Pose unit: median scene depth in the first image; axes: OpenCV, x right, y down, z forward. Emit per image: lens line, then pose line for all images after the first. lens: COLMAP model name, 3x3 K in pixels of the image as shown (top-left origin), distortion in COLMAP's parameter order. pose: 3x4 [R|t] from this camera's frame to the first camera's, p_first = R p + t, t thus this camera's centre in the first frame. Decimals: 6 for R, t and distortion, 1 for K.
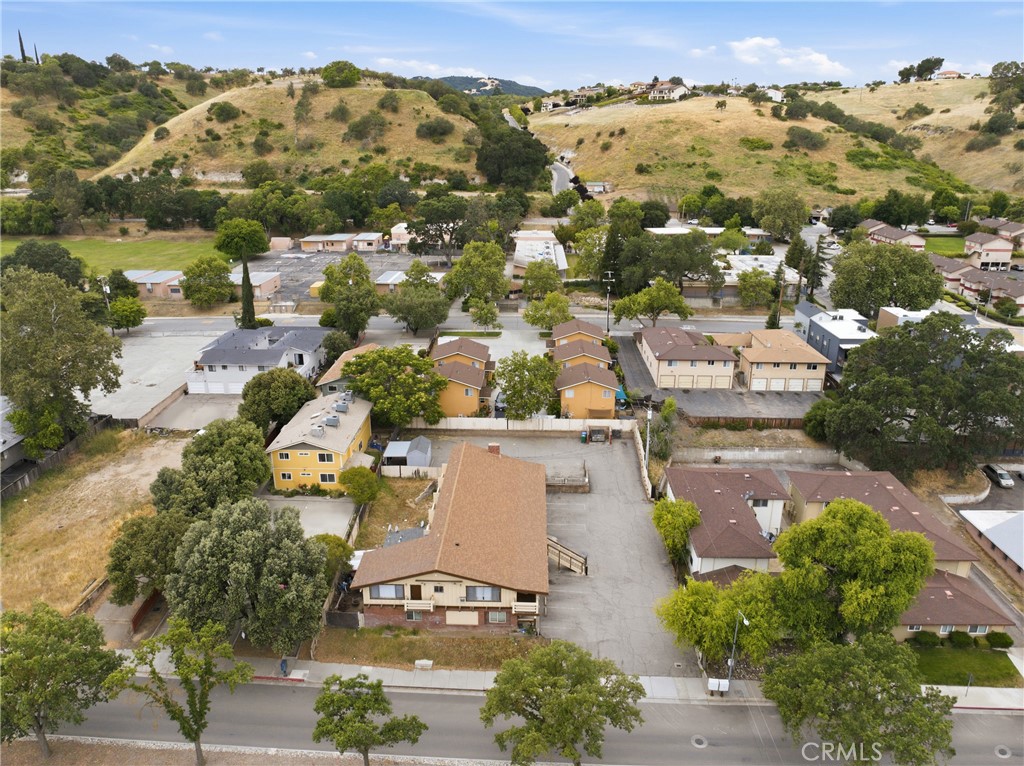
lens RADIAL K [[720.7, 0, 516.2], [0, 720.7, 380.2], [0, 0, 1]] dist [-0.055220, 0.029191]
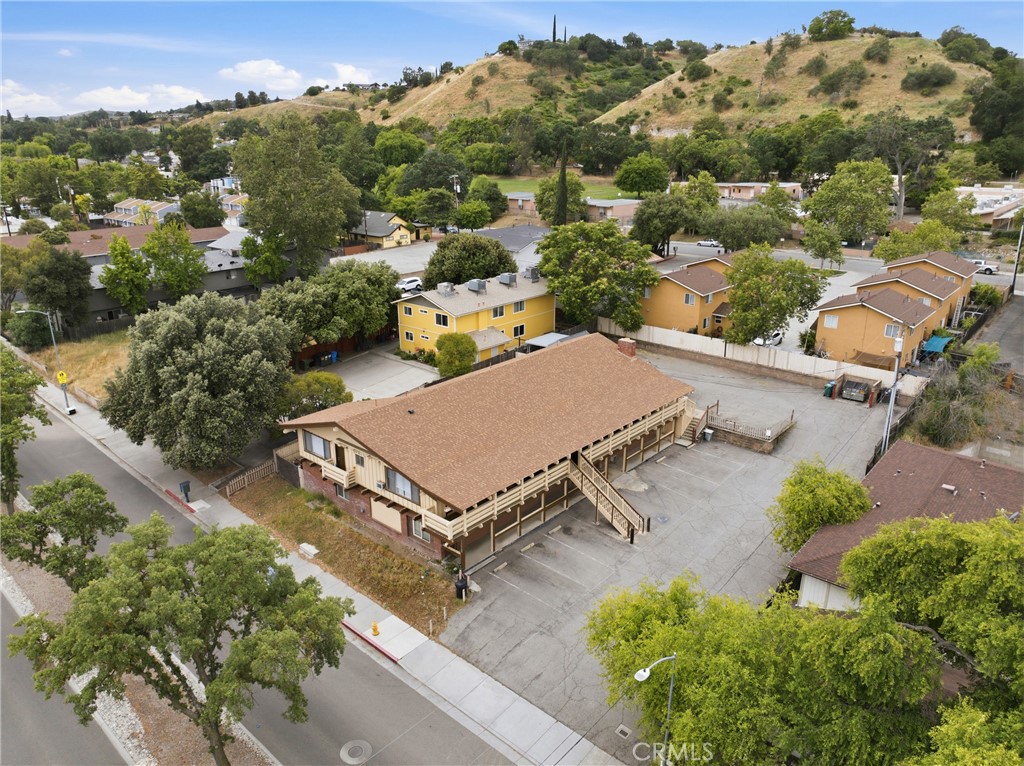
lens RADIAL K [[720.7, 0, 516.2], [0, 720.7, 380.2], [0, 0, 1]] dist [-0.055220, 0.029191]
pose [[0.769849, 0.198258, -0.606652, 0.081171], [-0.200940, 0.977481, 0.064453, 0.027113], [0.605769, 0.072281, 0.792350, 0.103594]]
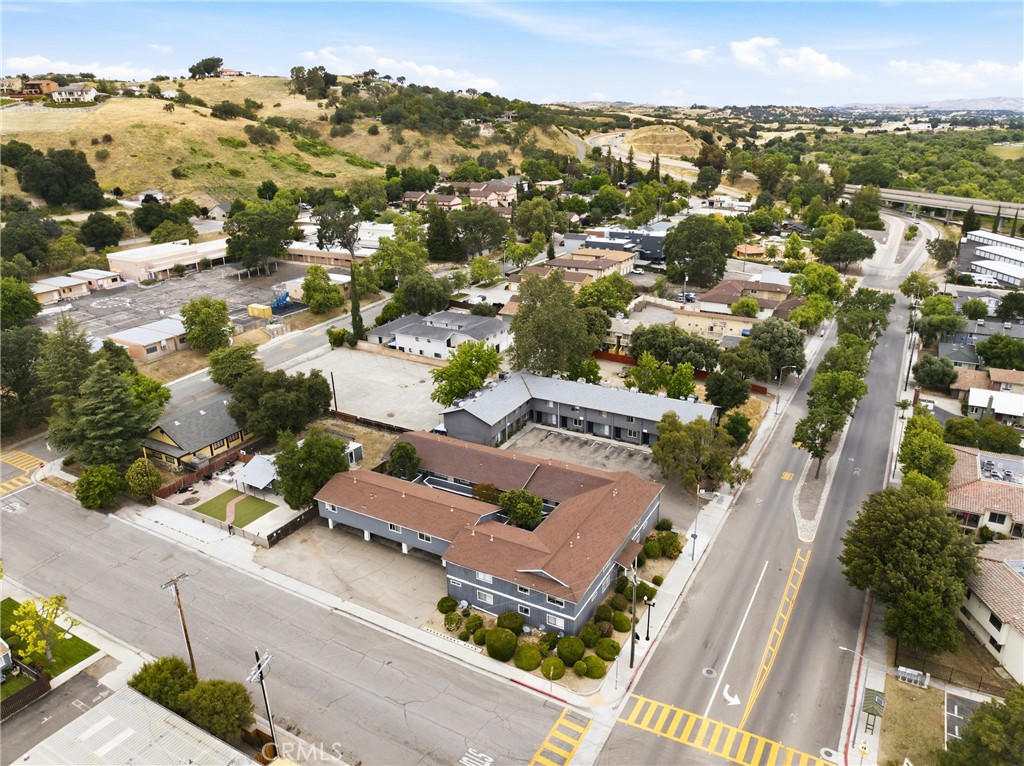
lens RADIAL K [[720.7, 0, 516.2], [0, 720.7, 380.2], [0, 0, 1]] dist [-0.055220, 0.029191]
pose [[0.467425, -0.321627, 0.823450, -0.522815], [0.301053, 0.933707, 0.193801, -0.065435], [-0.831192, 0.157315, 0.533265, 0.087731]]
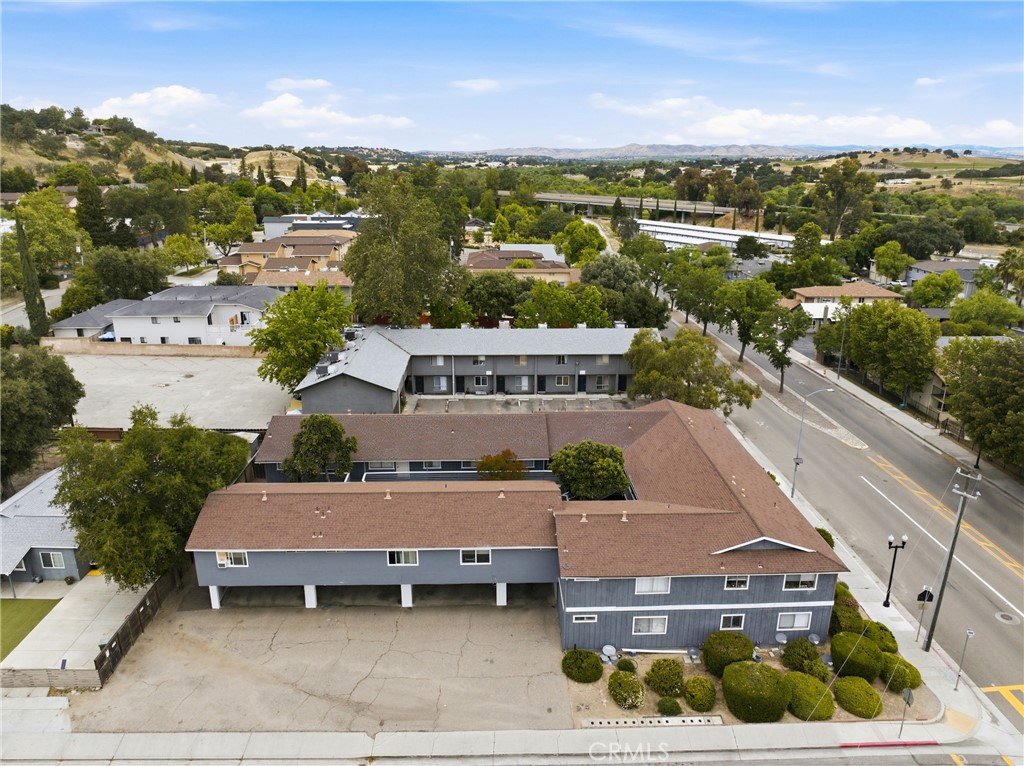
lens RADIAL K [[720.7, 0, 516.2], [0, 720.7, 380.2], [0, 0, 1]] dist [-0.055220, 0.029191]
pose [[-0.056917, -0.301646, 0.951720, -0.460948], [0.313429, 0.899673, 0.303894, -0.039919], [-0.947904, 0.315593, 0.043338, 0.237142]]
